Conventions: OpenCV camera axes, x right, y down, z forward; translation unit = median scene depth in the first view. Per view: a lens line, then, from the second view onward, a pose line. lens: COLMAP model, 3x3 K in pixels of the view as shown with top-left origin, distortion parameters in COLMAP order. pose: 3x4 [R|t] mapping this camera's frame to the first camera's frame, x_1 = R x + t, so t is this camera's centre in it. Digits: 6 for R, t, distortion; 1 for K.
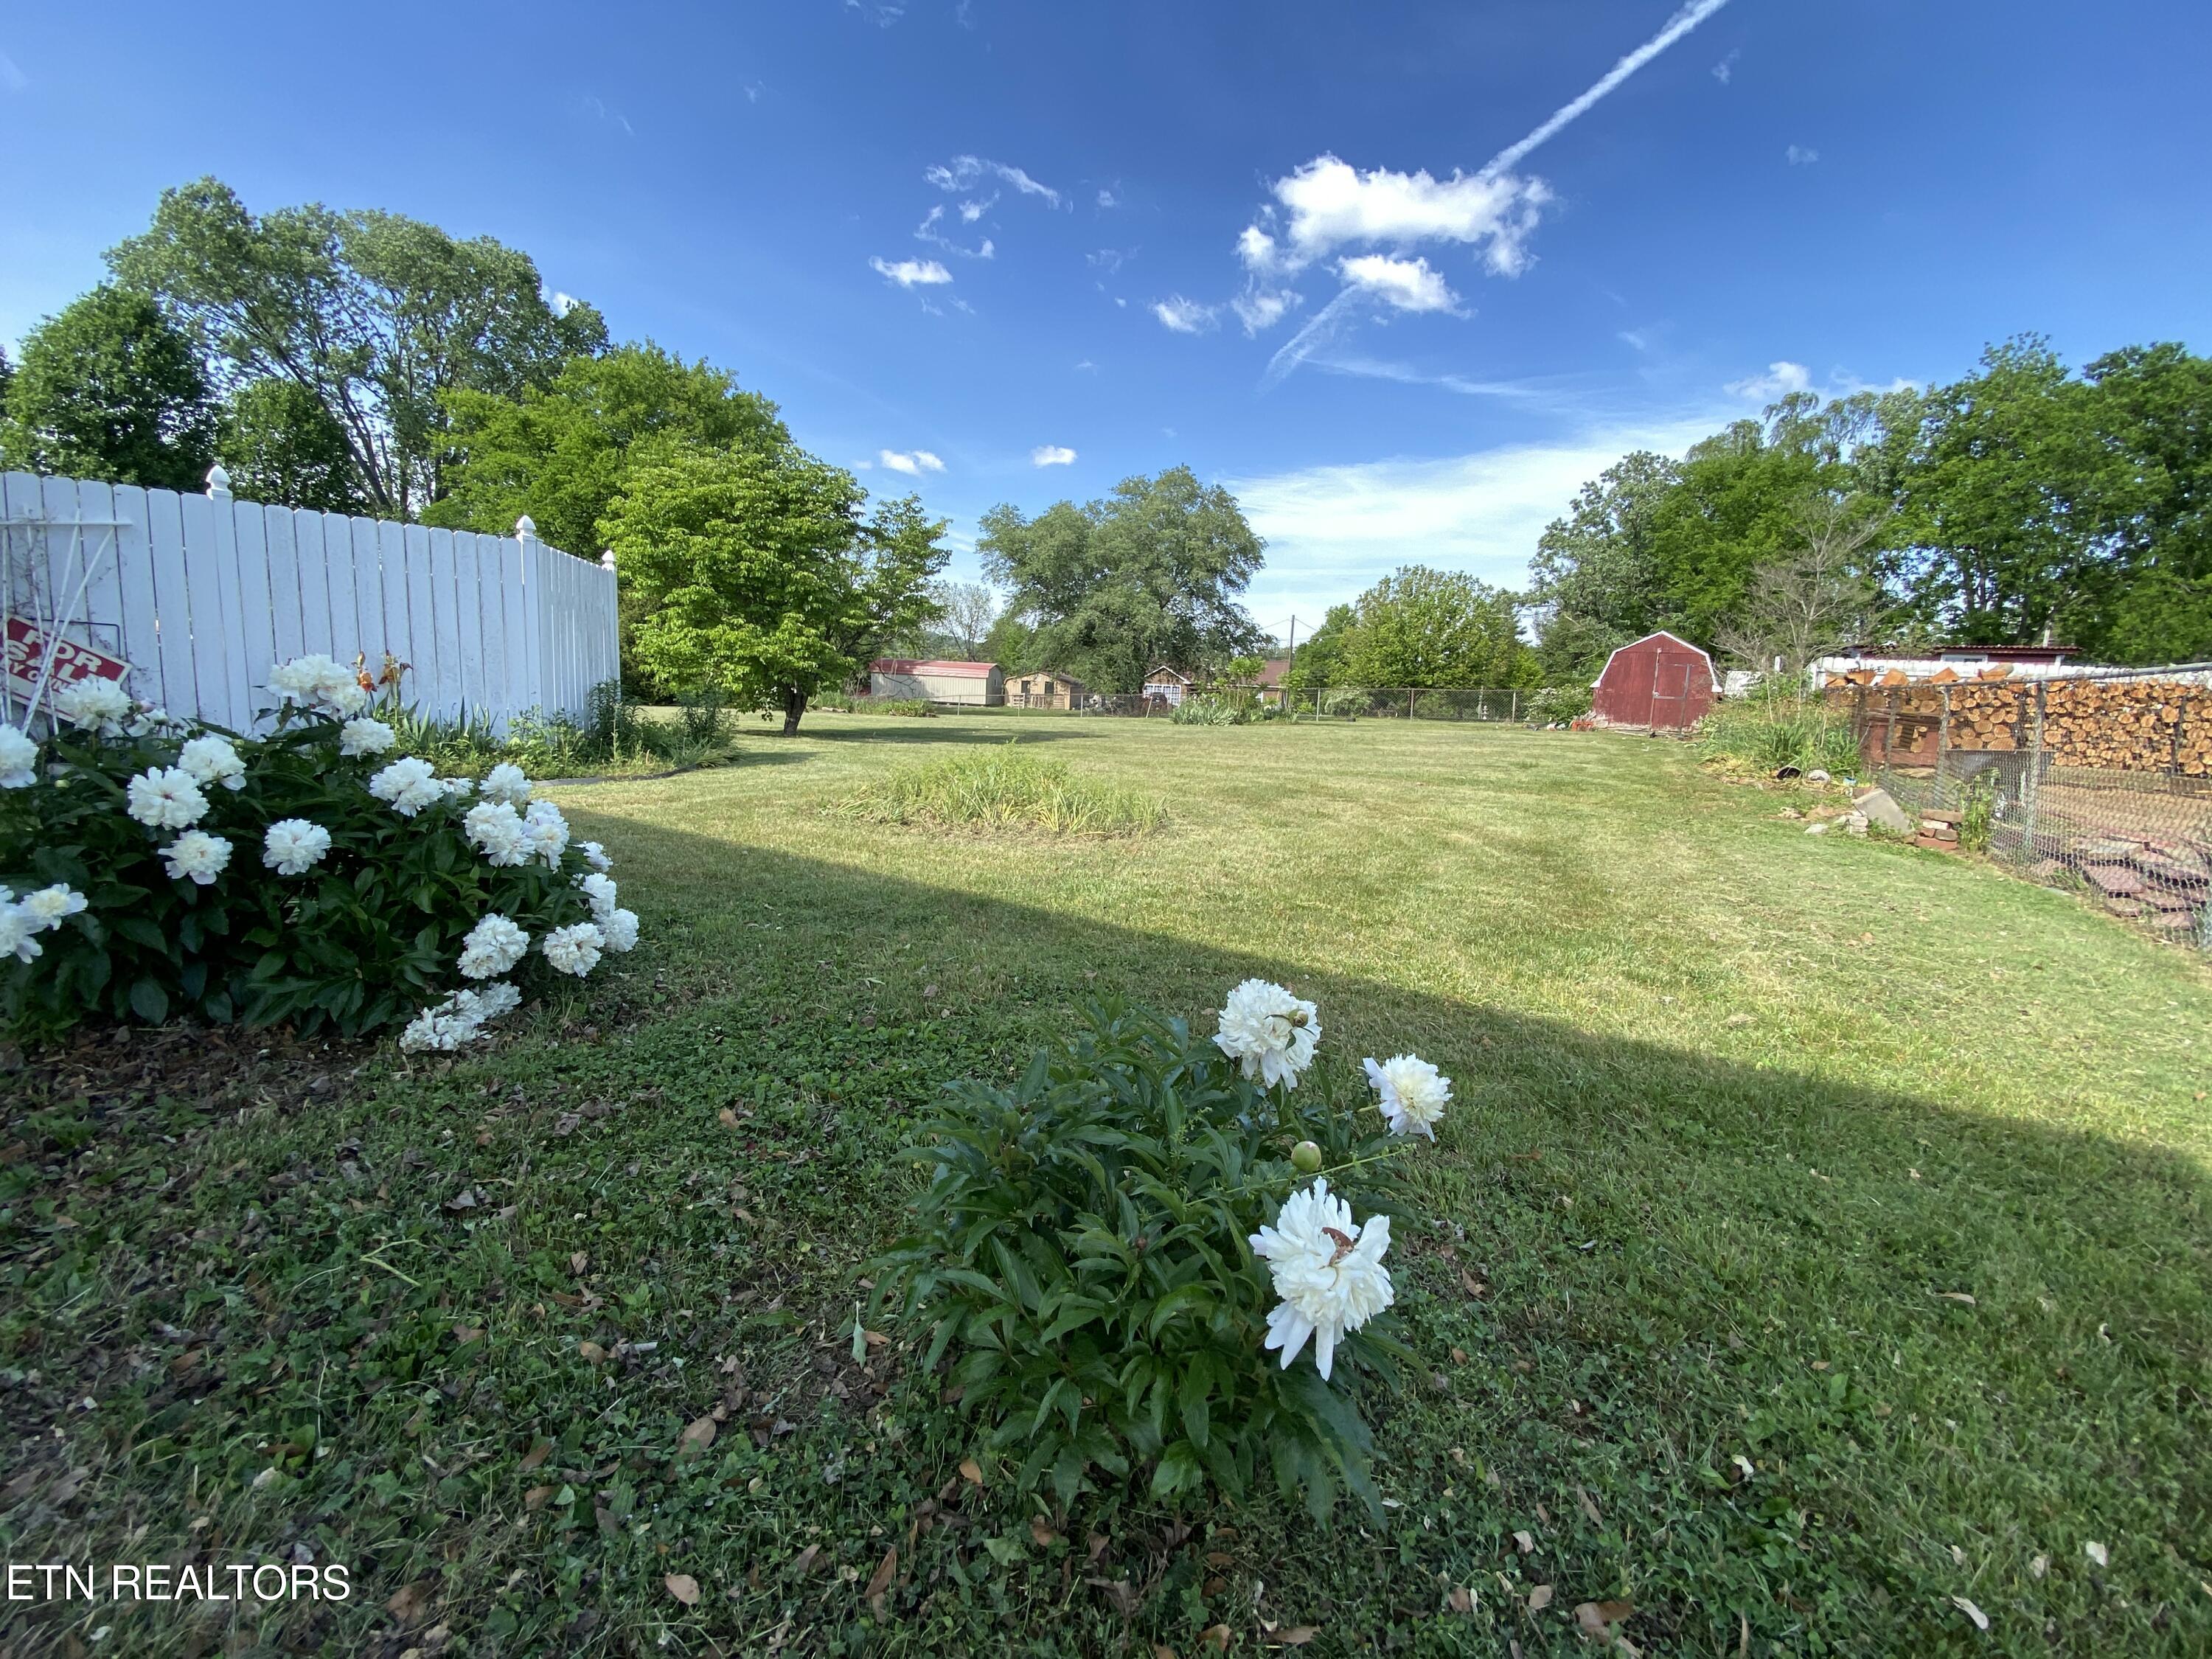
lens RADIAL K [[890.8, 0, 1105.9], [0, 890.8, 814.5], [0, 0, 1]] dist [0.001548, -0.000048]
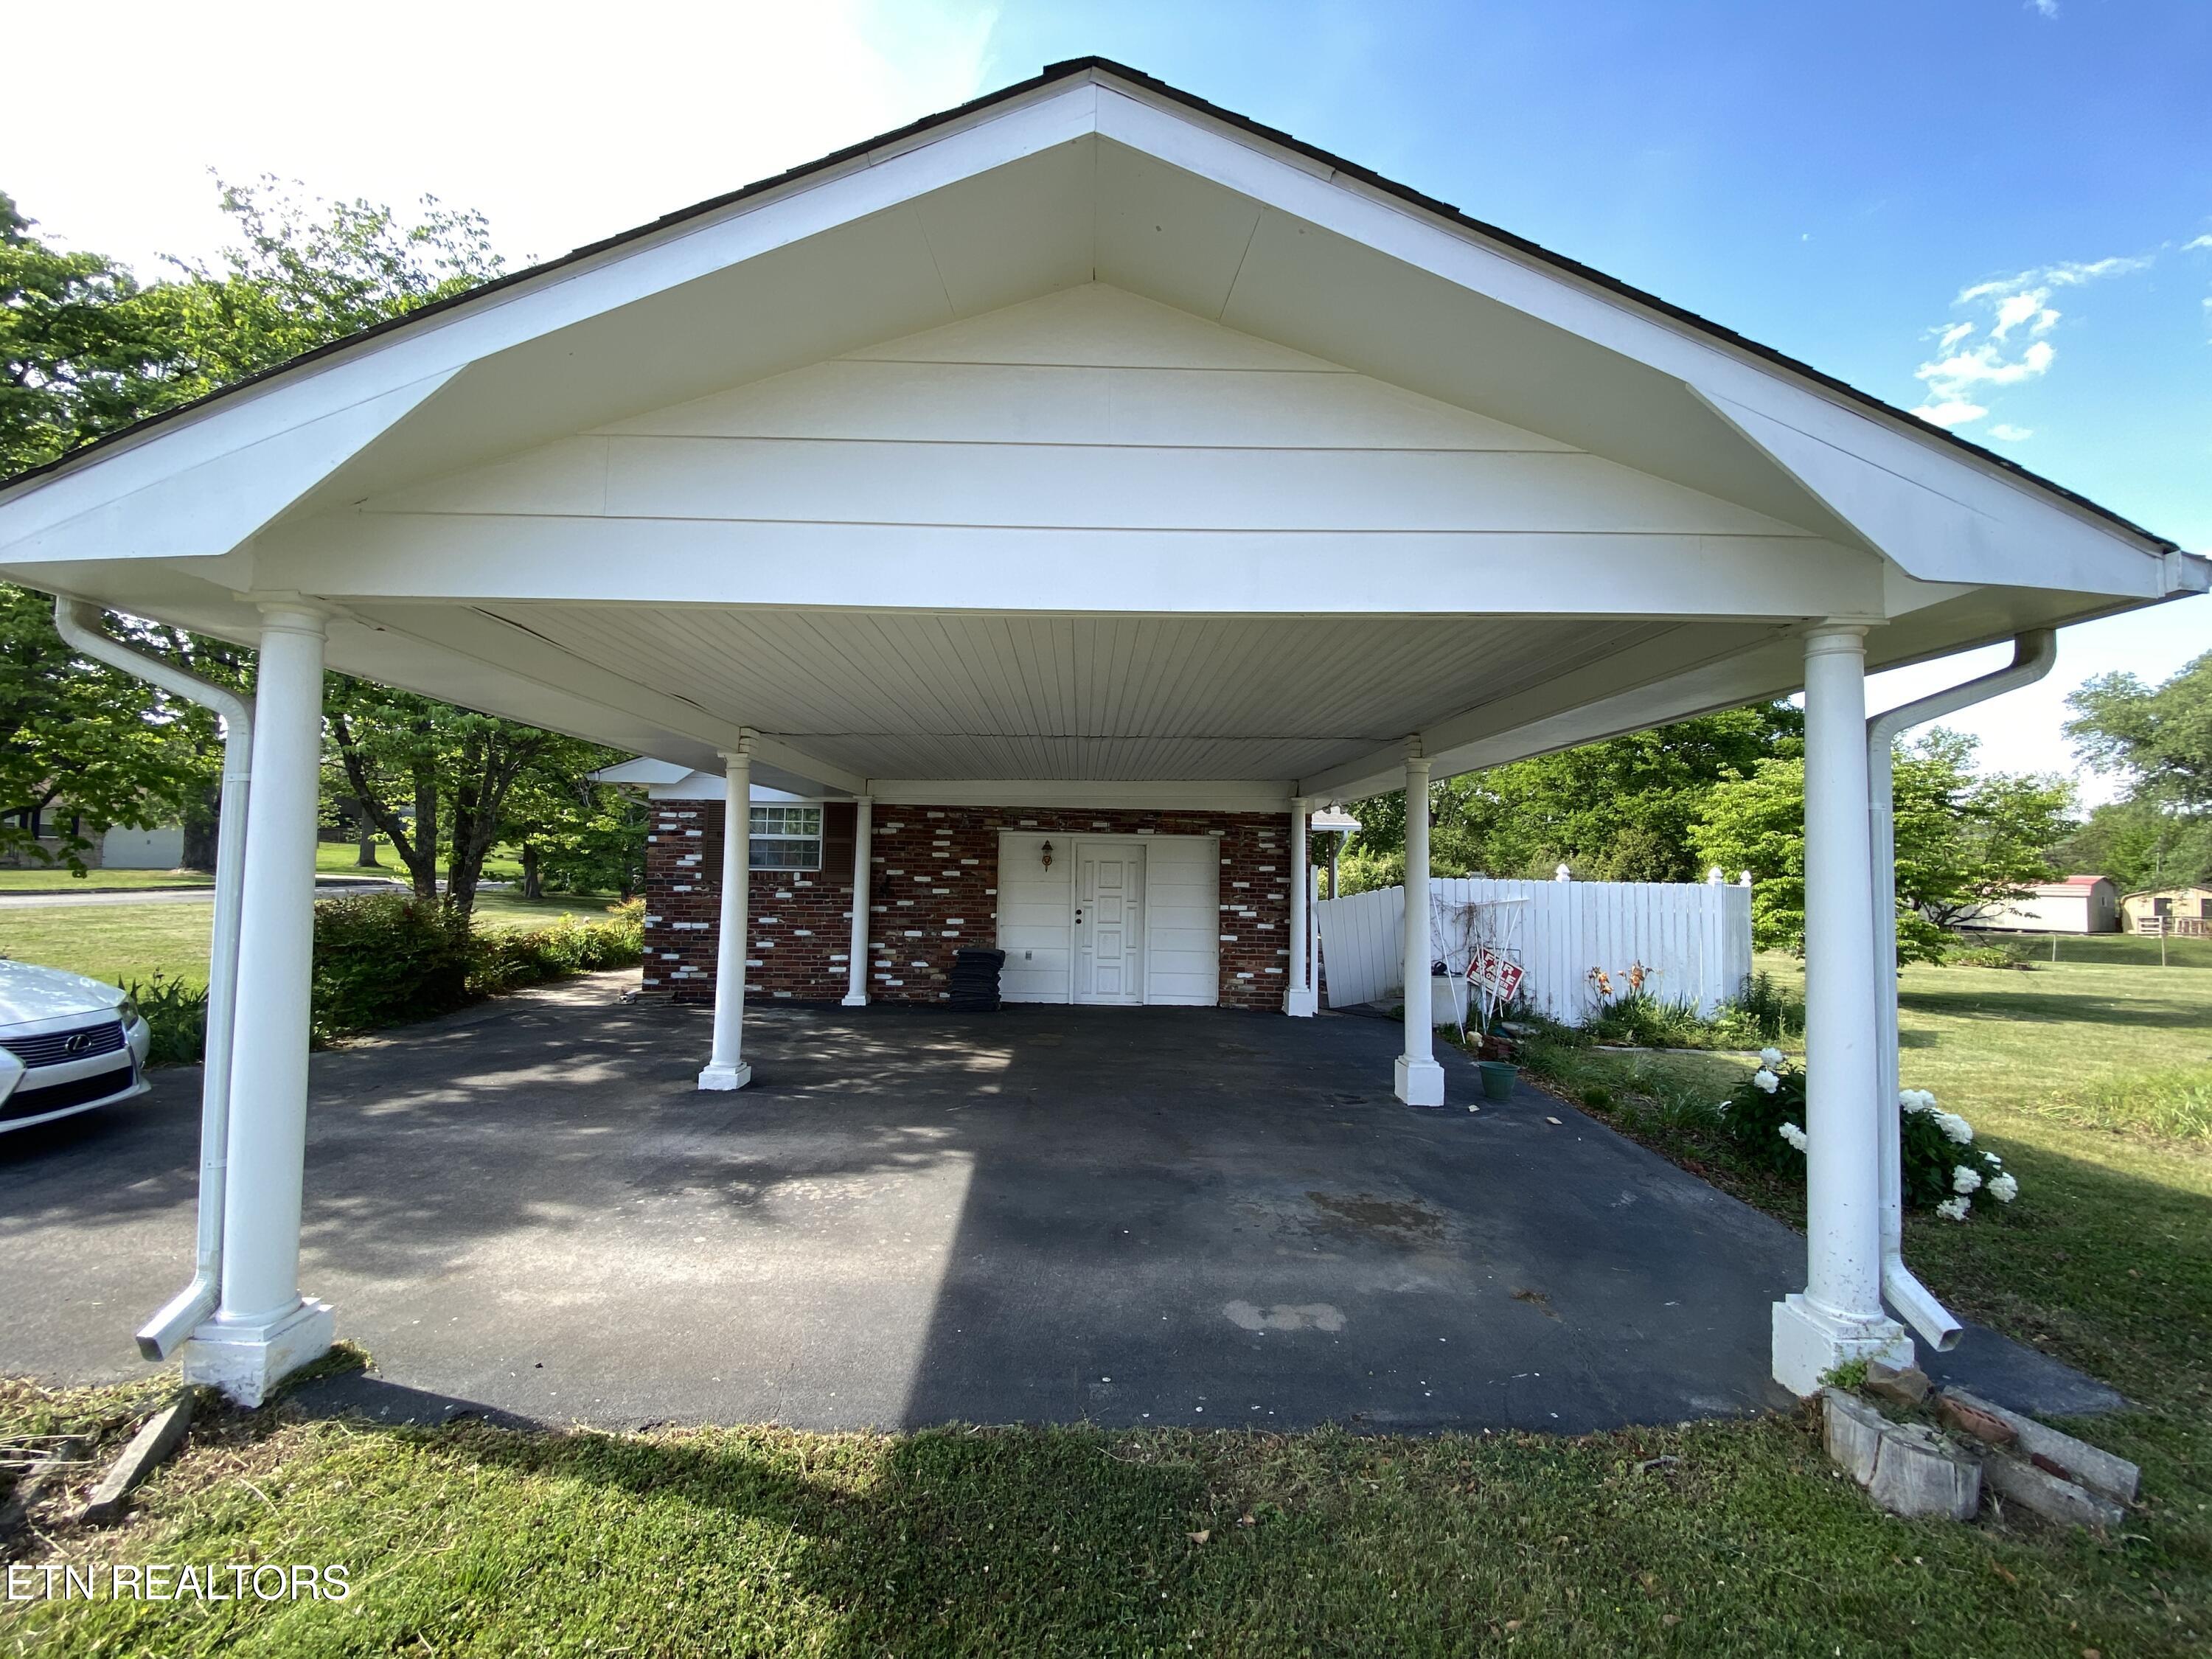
lens RADIAL K [[898.1, 0, 1056.0], [0, 898.1, 835.1], [0, 0, 1]] dist [0.000470, -0.011984]
pose [[0.554350, -0.061940, -0.829976, -0.002495], [-0.106292, 0.983792, -0.144412, -0.031698], [0.825468, 0.168275, 0.538782, -0.472541]]
